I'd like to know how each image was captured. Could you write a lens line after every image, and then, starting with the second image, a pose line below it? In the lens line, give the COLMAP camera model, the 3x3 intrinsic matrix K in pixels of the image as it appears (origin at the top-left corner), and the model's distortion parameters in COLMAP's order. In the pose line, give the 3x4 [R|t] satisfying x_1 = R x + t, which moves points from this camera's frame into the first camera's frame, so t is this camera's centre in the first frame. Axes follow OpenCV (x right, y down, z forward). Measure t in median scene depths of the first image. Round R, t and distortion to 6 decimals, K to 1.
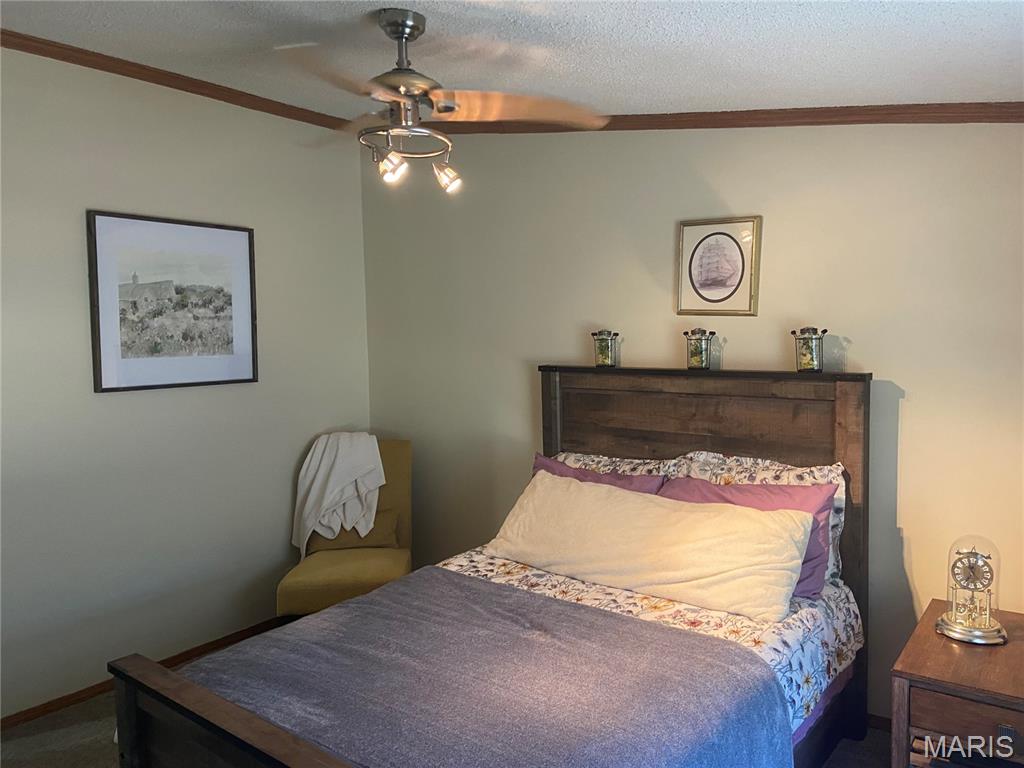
lens RADIAL K [[764.8, 0, 515.5], [0, 764.8, 387.3], [0, 0, 1]] dist [0.137918, -0.173735]
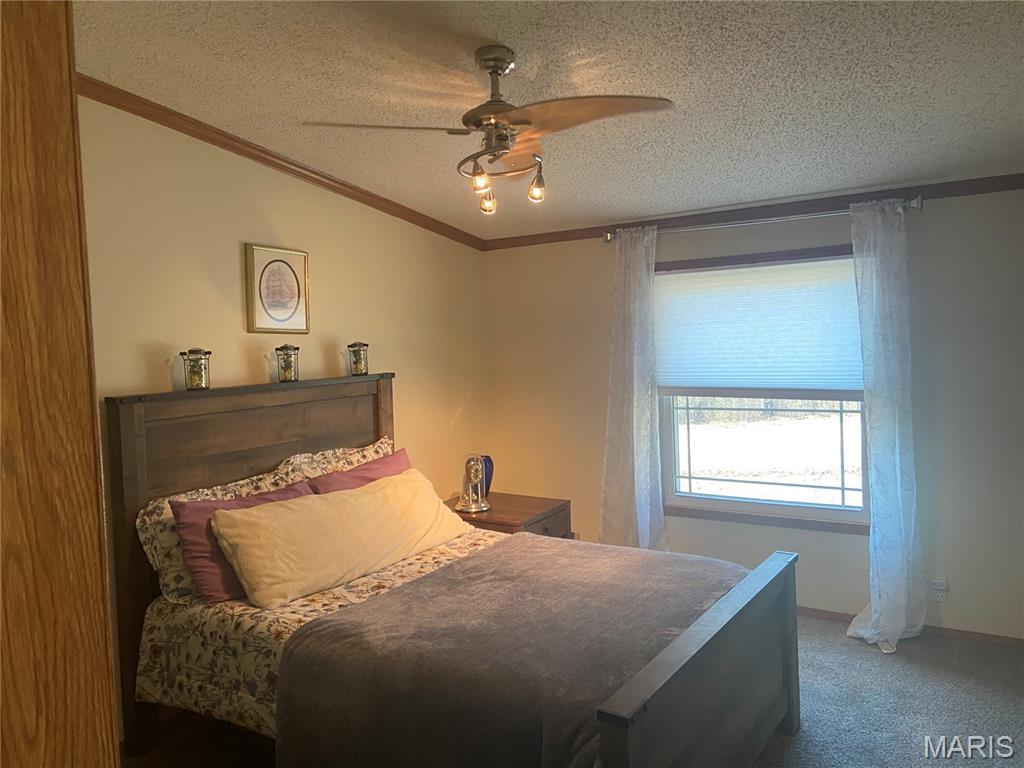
lens RADIAL K [[764.8, 0, 515.5], [0, 764.8, 387.3], [0, 0, 1]] dist [0.137918, -0.173735]
pose [[-0.063689, -0.053216, 0.996550, -0.888598], [0.119995, 0.990924, 0.060584, -0.043707], [-0.990730, 0.123439, -0.056725, 0.745491]]
